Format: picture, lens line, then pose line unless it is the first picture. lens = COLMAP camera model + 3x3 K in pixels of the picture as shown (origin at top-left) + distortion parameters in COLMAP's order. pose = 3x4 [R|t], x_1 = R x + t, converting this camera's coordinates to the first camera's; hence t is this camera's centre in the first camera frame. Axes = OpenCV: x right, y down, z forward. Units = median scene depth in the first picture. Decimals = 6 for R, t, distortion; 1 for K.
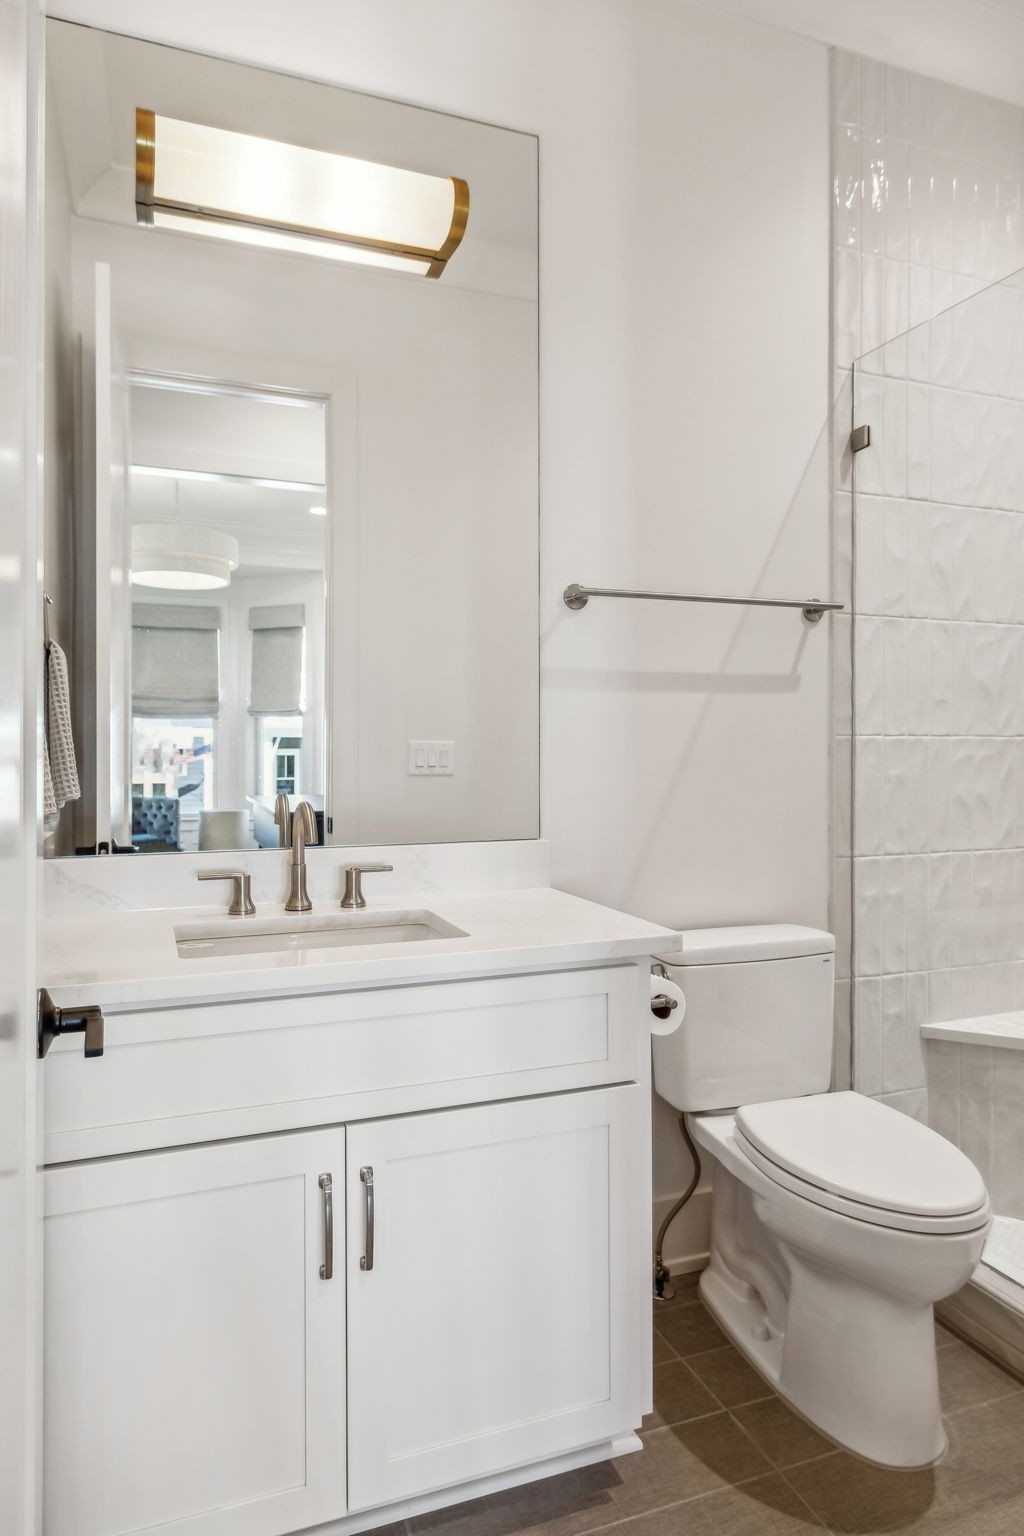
lens RADIAL K [[951.0, 0, 512.0], [0, 951.0, 768.0], [0, 0, 1]] dist [0.004125, 0.000536]
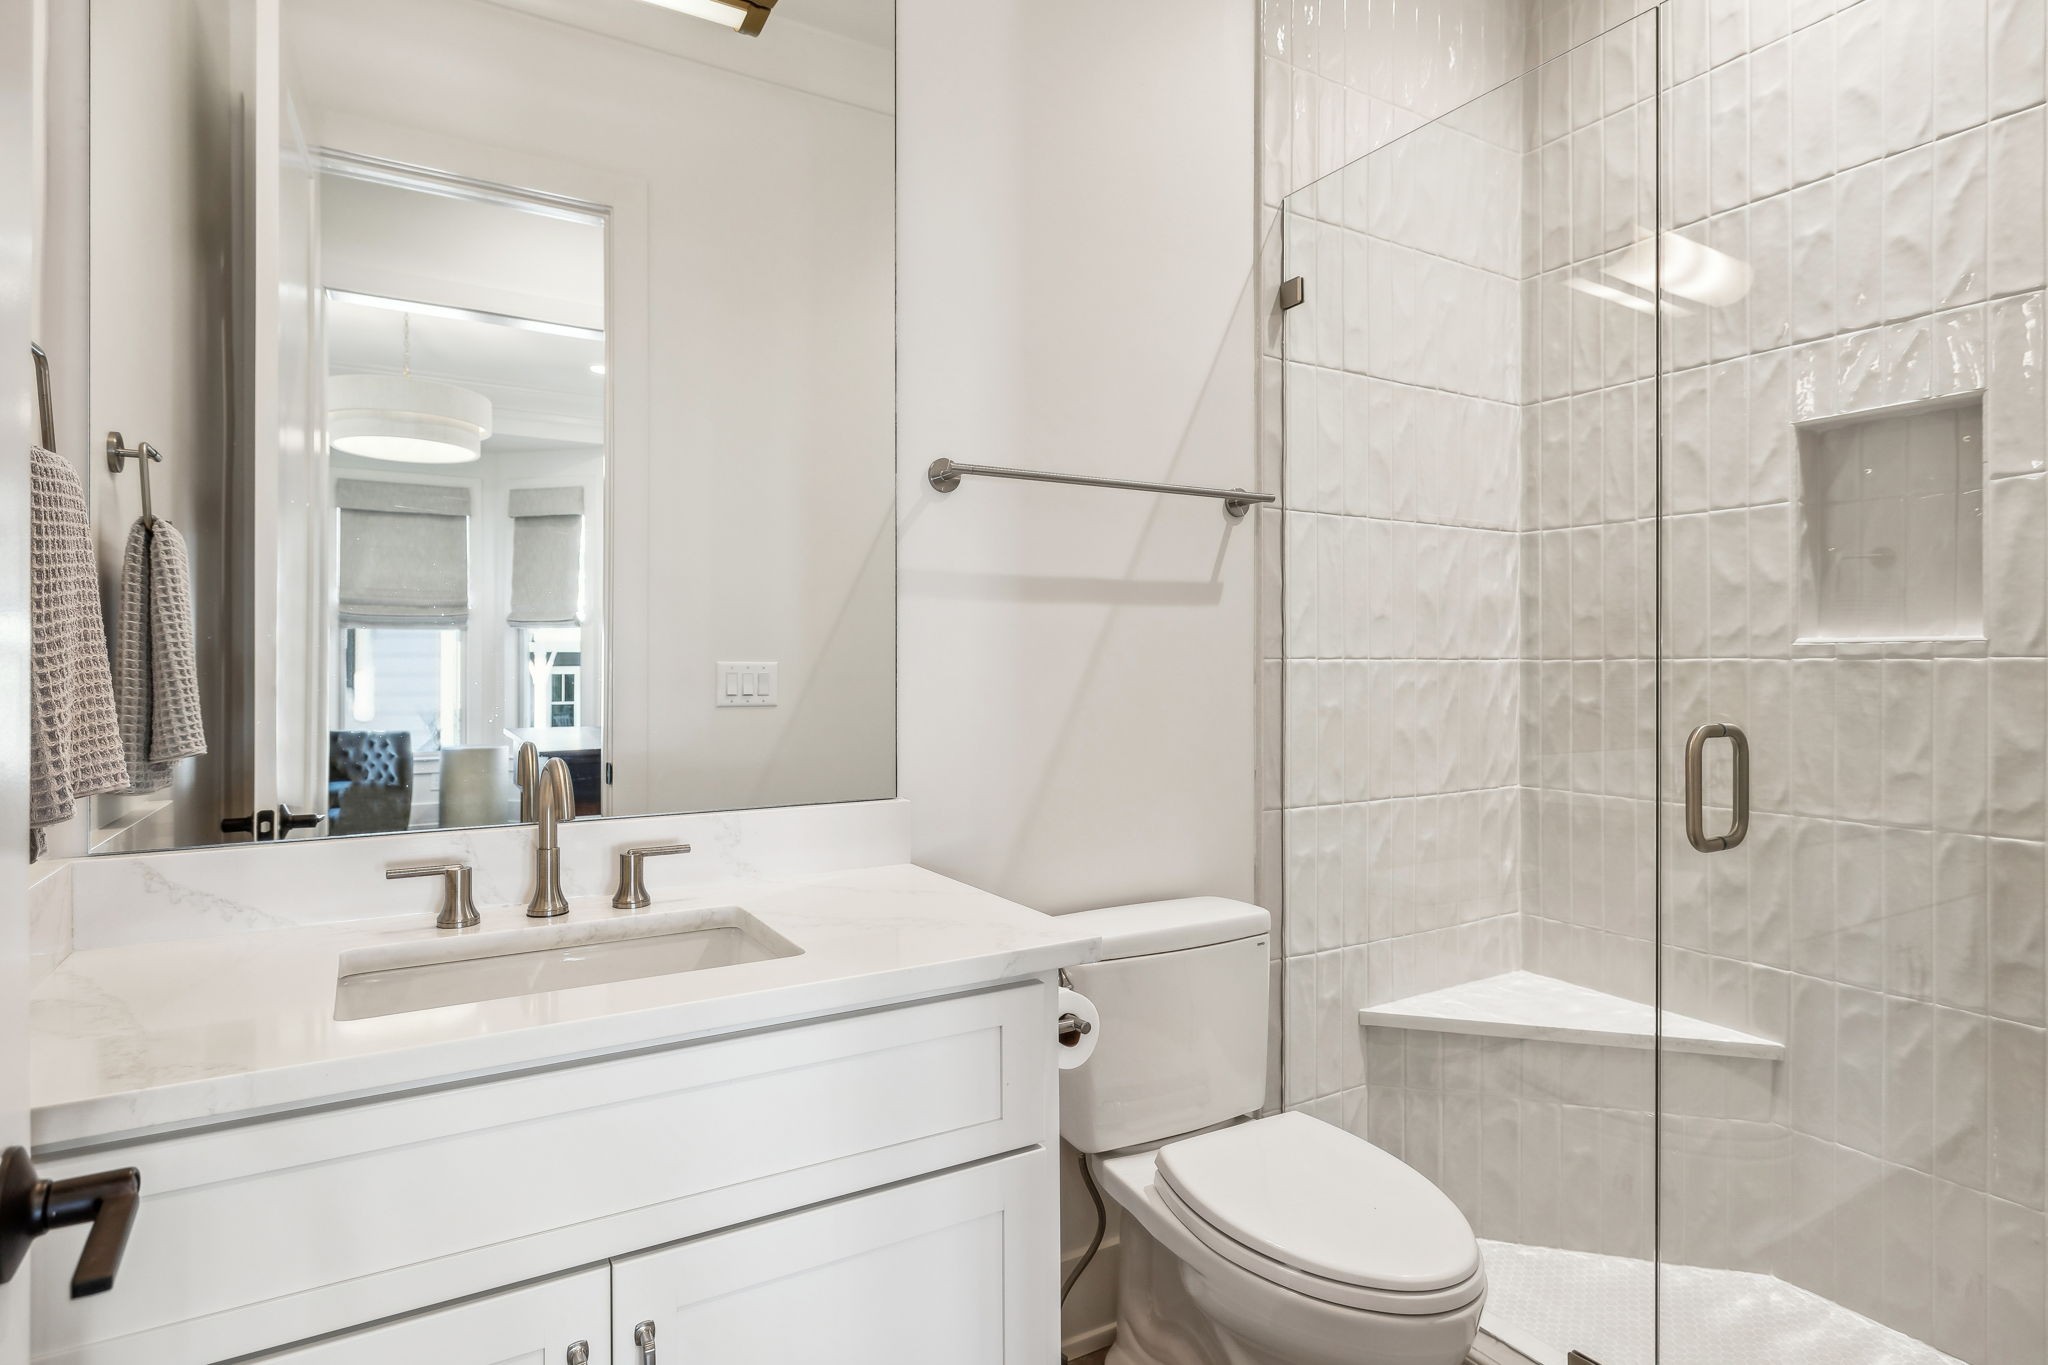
lens RADIAL K [[1049.8, 0, 1020.3], [0, 1049.8, 666.6], [0, 0, 1]] dist [-0.004269, -0.000074]
pose [[0.985592, -0.000705, 0.169139, -0.013421], [0.003441, 0.999868, -0.015884, -0.014301], [-0.169105, 0.016237, 0.985464, 0.162038]]
